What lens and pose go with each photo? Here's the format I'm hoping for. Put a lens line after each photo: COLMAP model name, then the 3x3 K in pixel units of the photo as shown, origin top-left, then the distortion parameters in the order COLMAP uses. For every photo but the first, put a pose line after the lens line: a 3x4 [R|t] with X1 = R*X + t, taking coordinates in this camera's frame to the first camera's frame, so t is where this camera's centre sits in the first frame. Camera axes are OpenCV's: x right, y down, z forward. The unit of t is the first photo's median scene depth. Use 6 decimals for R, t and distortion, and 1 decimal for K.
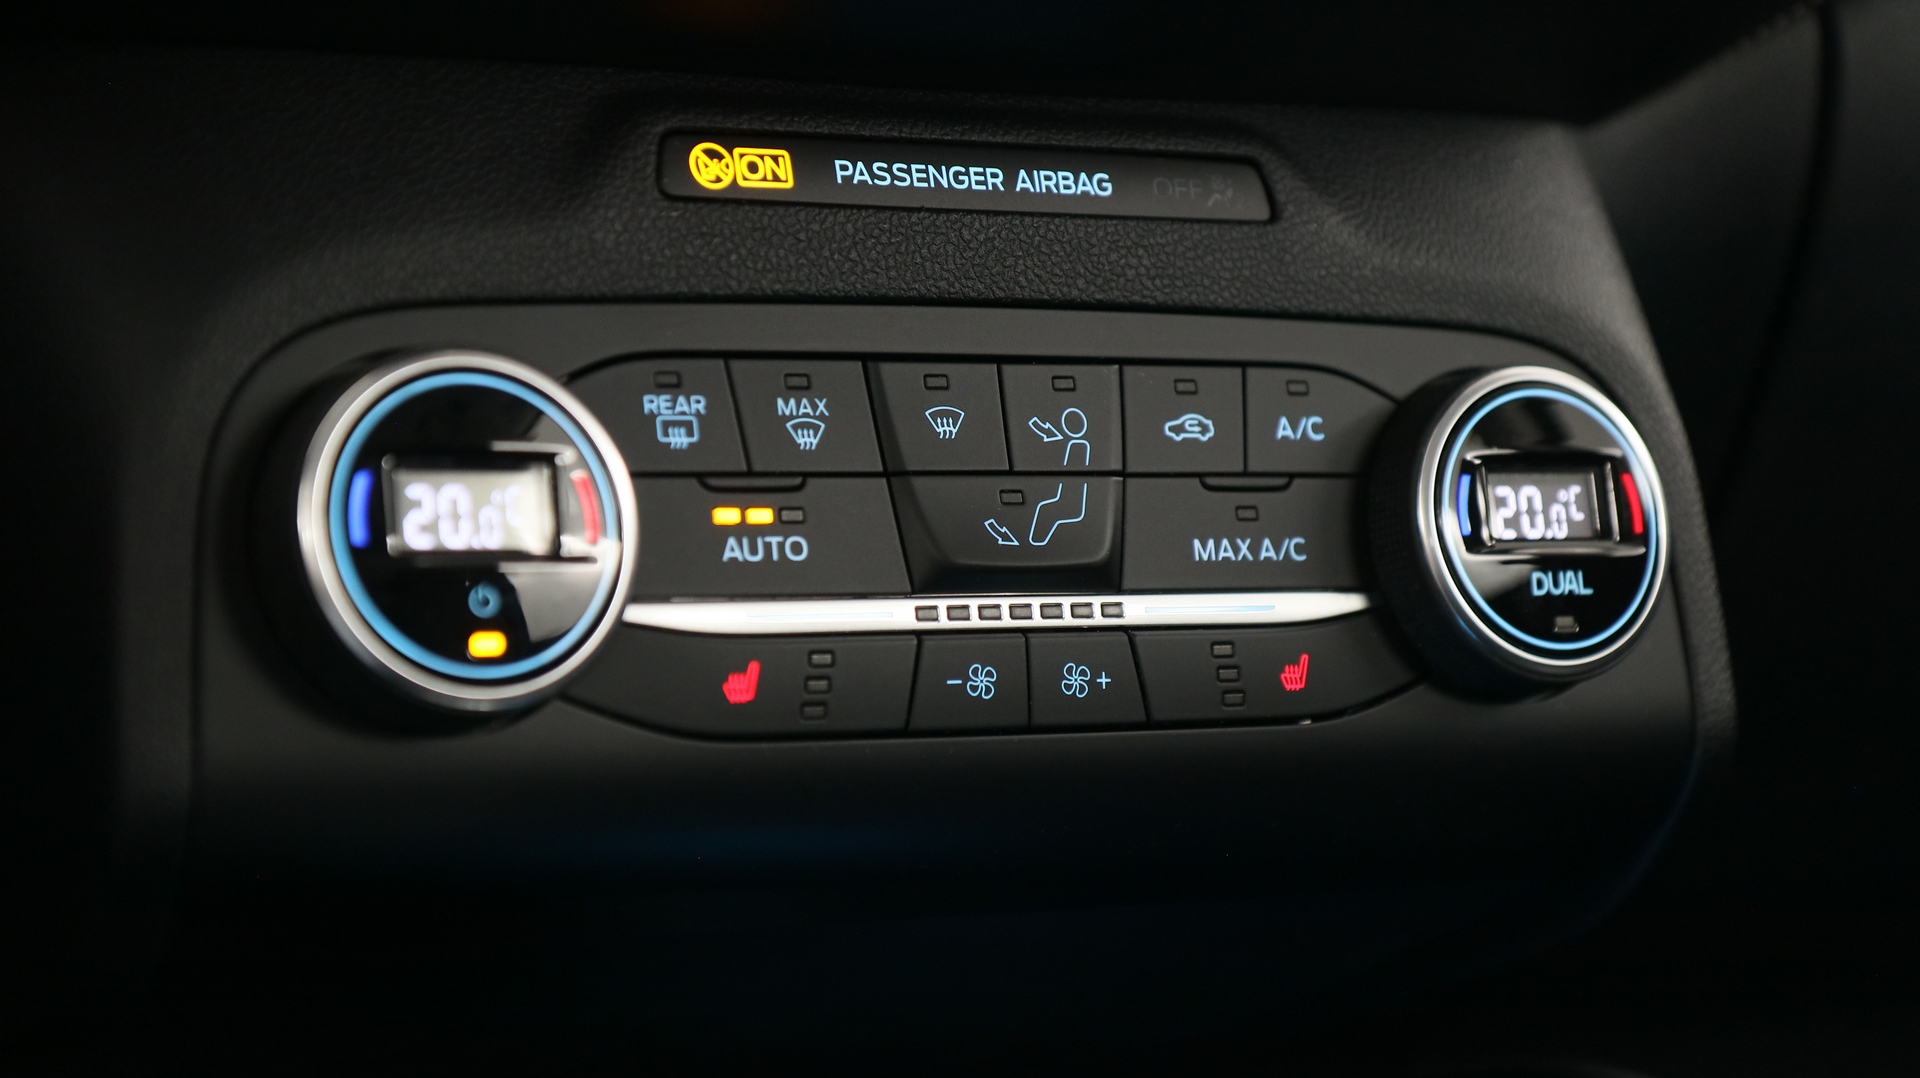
lens RADIAL K [[4232.3, 0, 963.9], [0, 4232.3, 538.0], [0, 0, 1]] dist [0.026361, 0.000000]
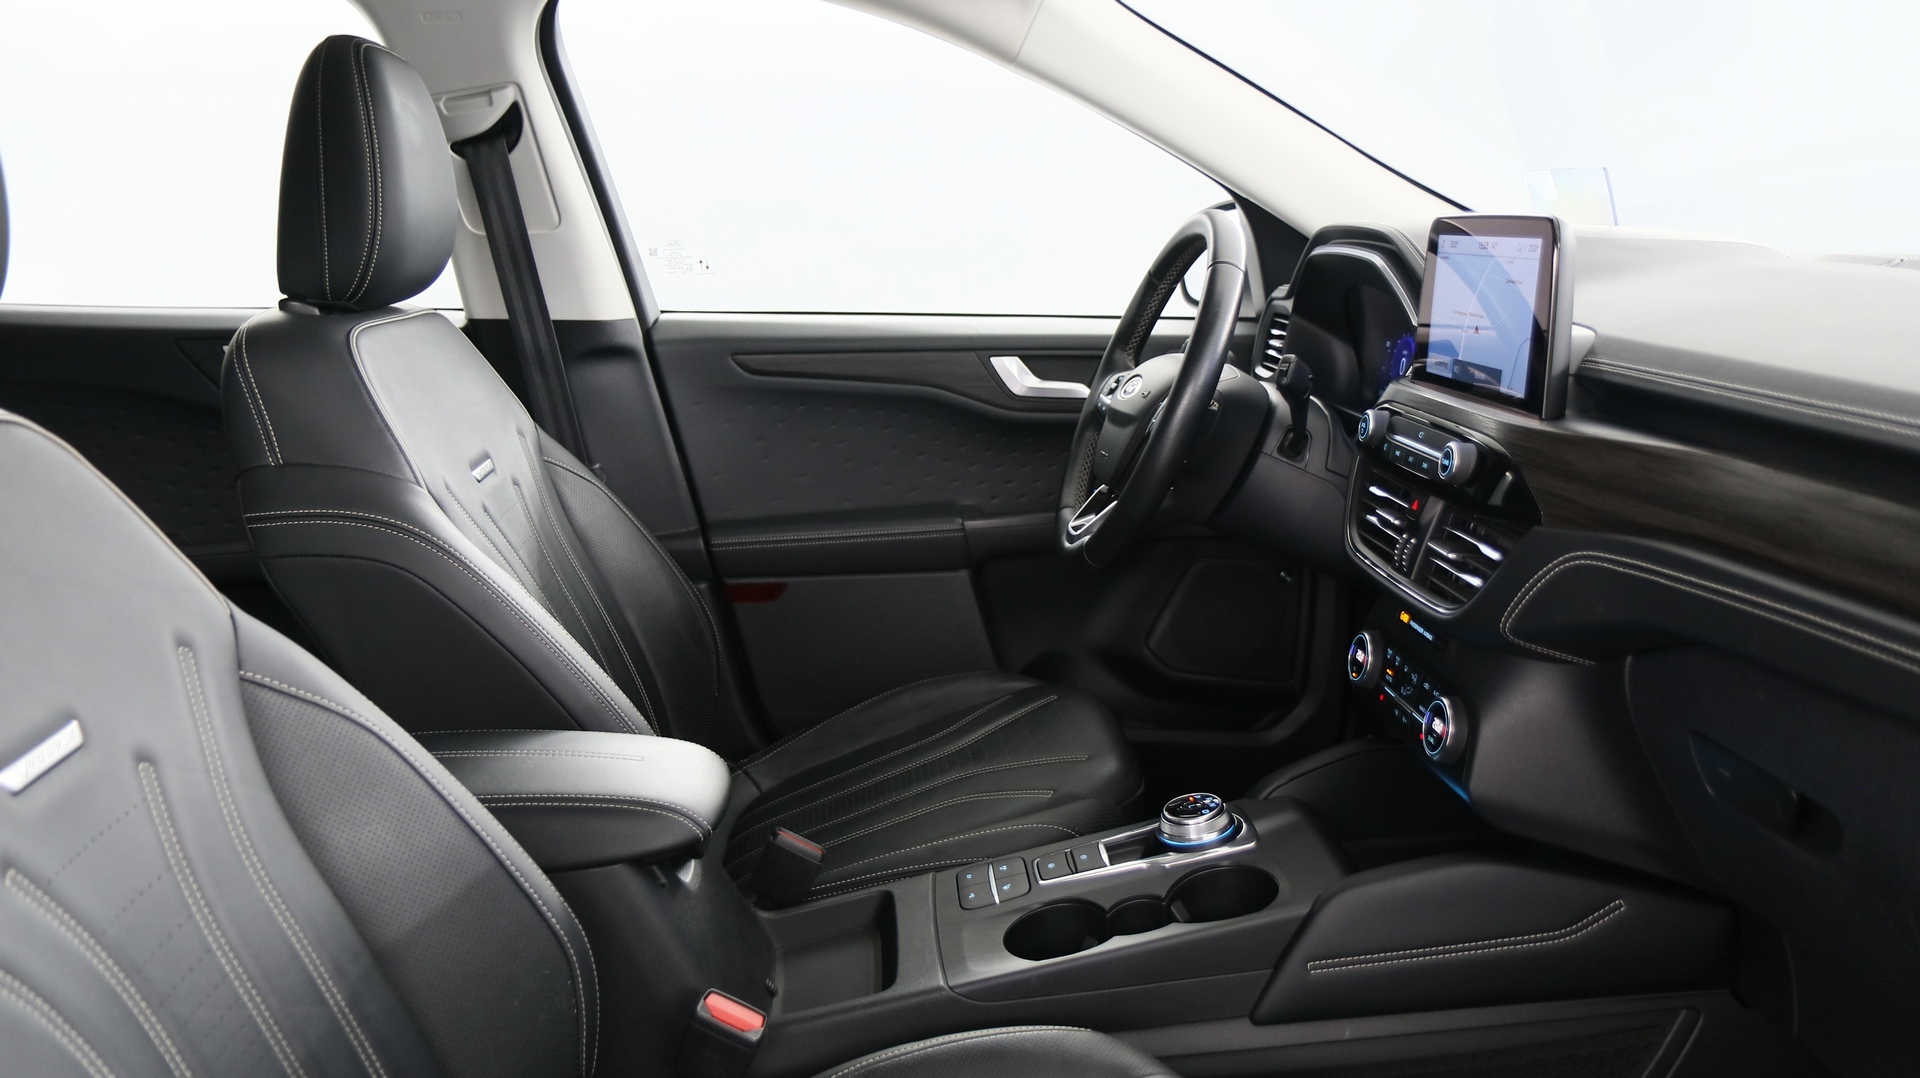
lens RADIAL K [[1451.0, 0, 961.1], [0, 1451.0, 531.7], [0, 0, 1]] dist [-0.023190, 0.006476]
pose [[-0.446309, 0.203011, -0.871548, 1.926198], [0.014187, 0.975410, 0.219939, -0.645729], [0.894767, 0.085796, -0.438214, 1.298647]]
